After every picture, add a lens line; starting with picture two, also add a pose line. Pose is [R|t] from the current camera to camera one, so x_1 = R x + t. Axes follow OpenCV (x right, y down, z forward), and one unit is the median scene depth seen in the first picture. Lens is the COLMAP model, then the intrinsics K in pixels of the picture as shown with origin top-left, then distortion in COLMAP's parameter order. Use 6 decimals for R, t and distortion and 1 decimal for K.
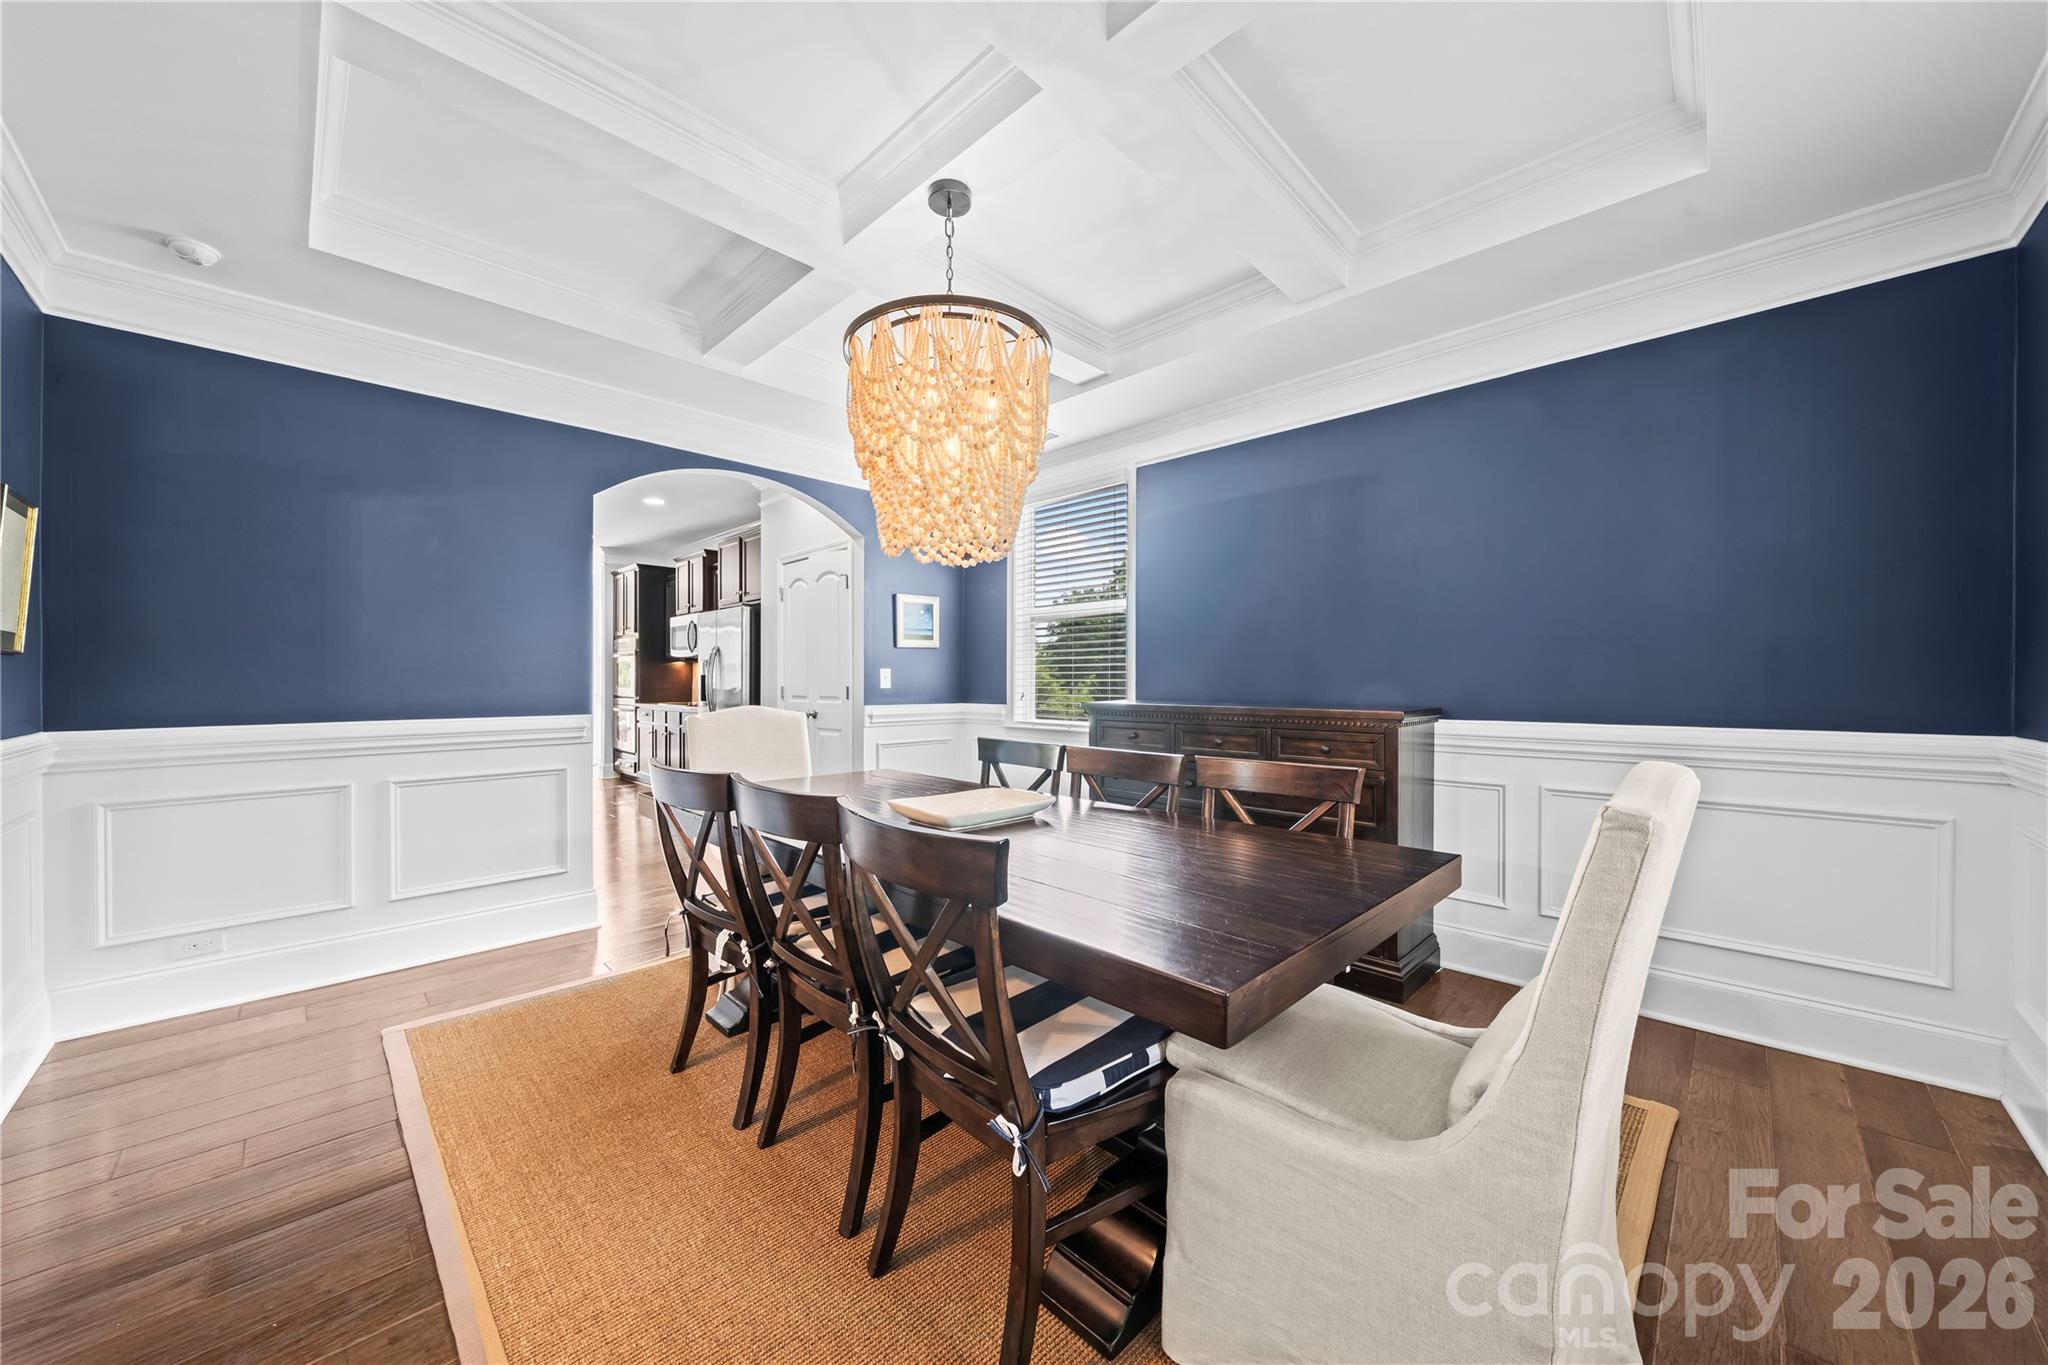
lens RADIAL K [[722.7, 0, 1028.4], [0, 722.7, 689.0], [0, 0, 1]] dist [-0.001338, -0.000198]
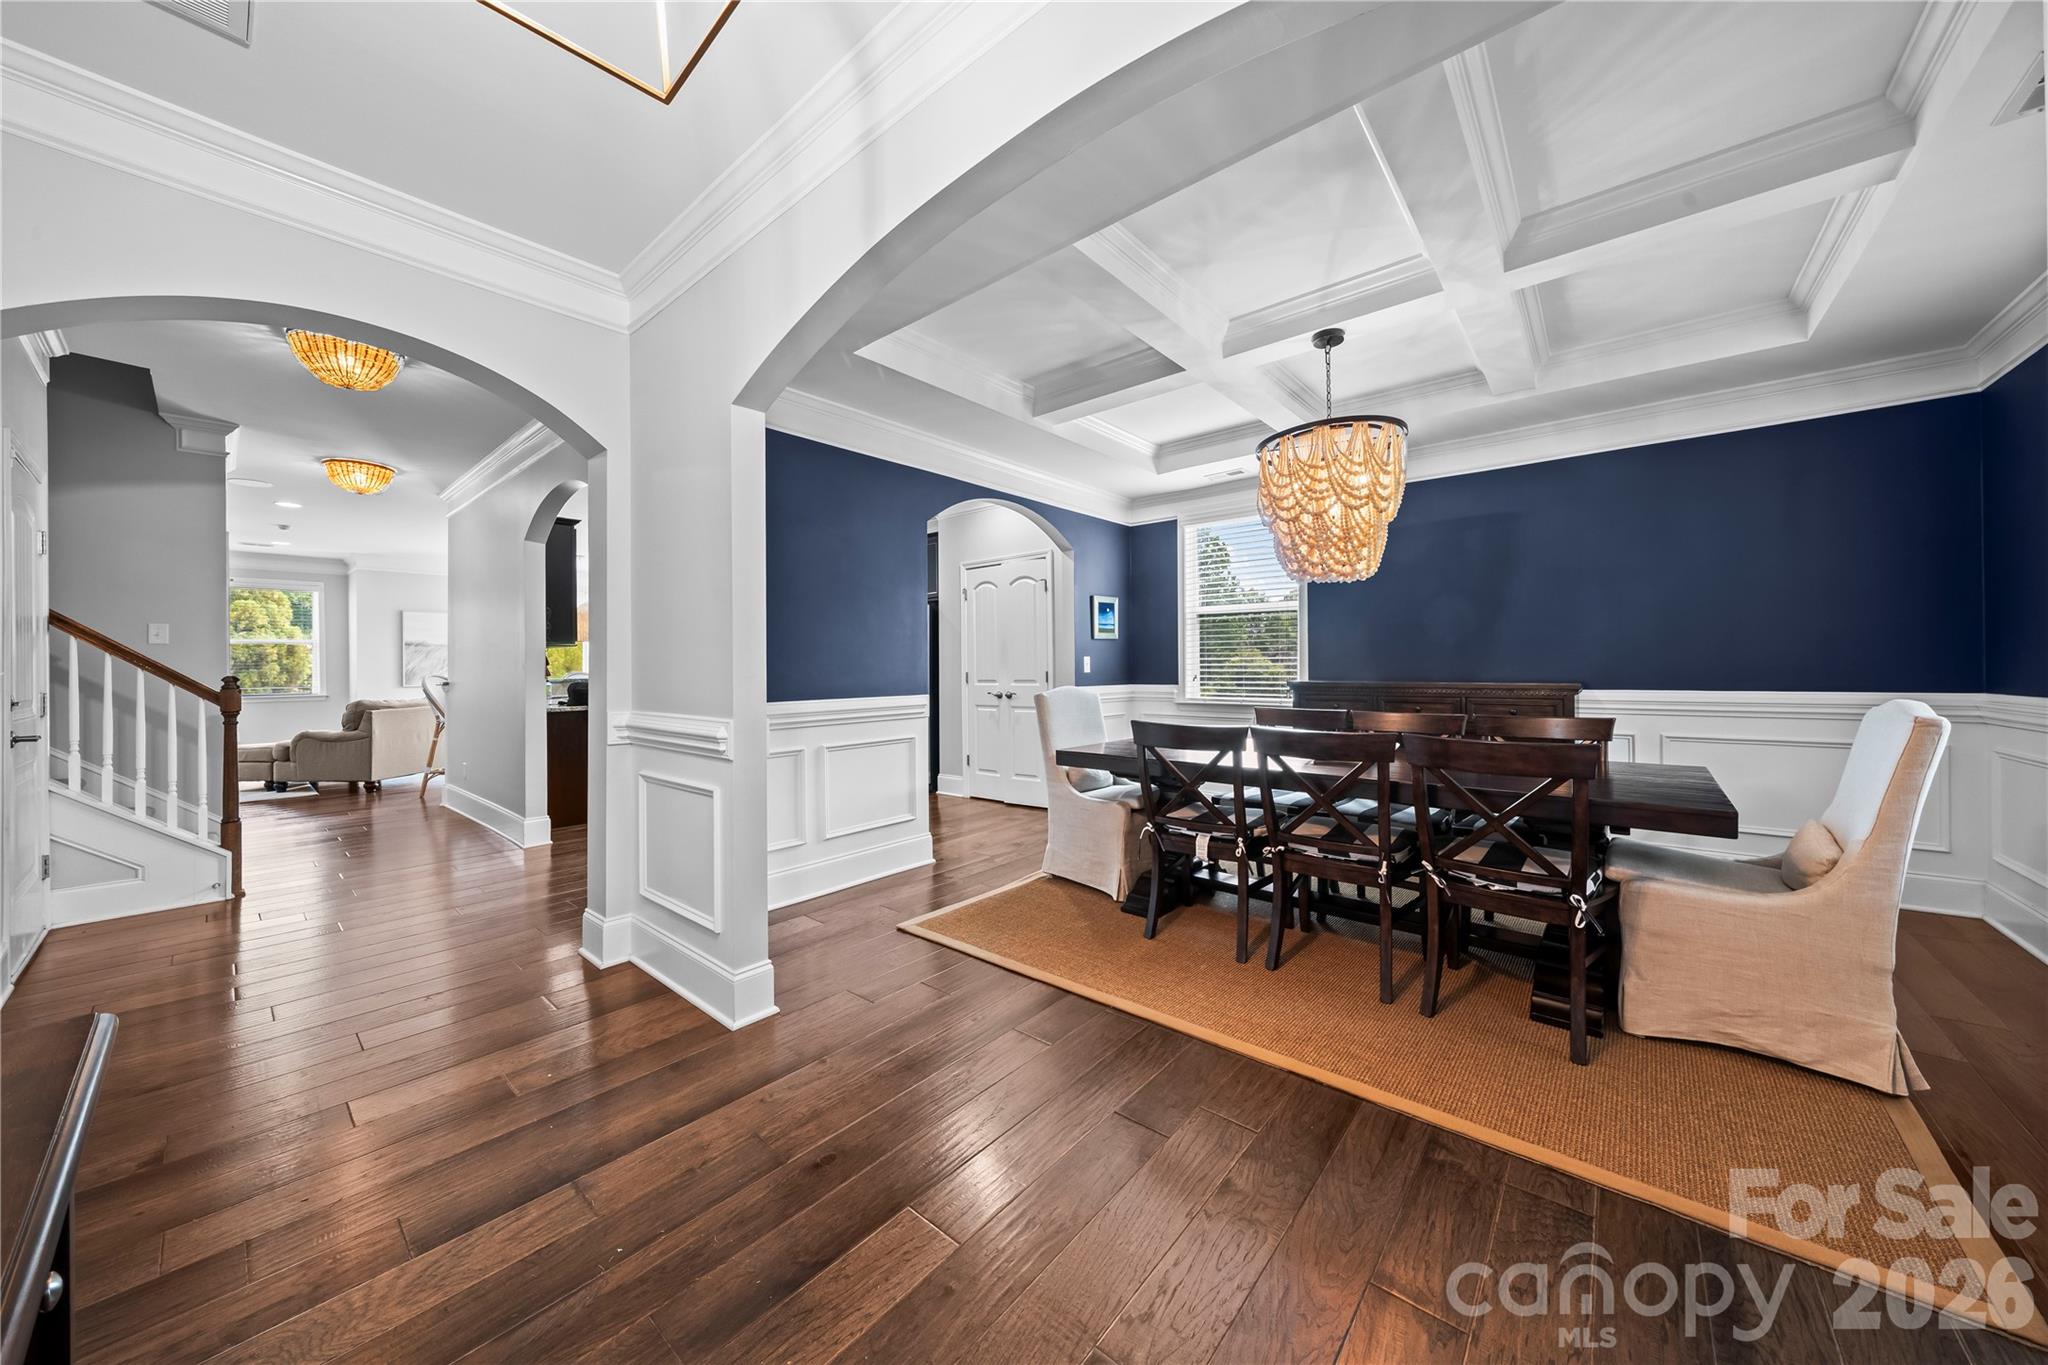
lens RADIAL K [[699.5, 0, 1020.5], [0, 699.5, 668.1], [0, 0, 1]] dist [-0.006523, 0.000061]
pose [[0.997722, -0.009676, 0.066764, -0.606202], [0.010312, 0.999905, -0.009191, 0.001672], [-0.066669, 0.009859, 0.997726, -0.272668]]
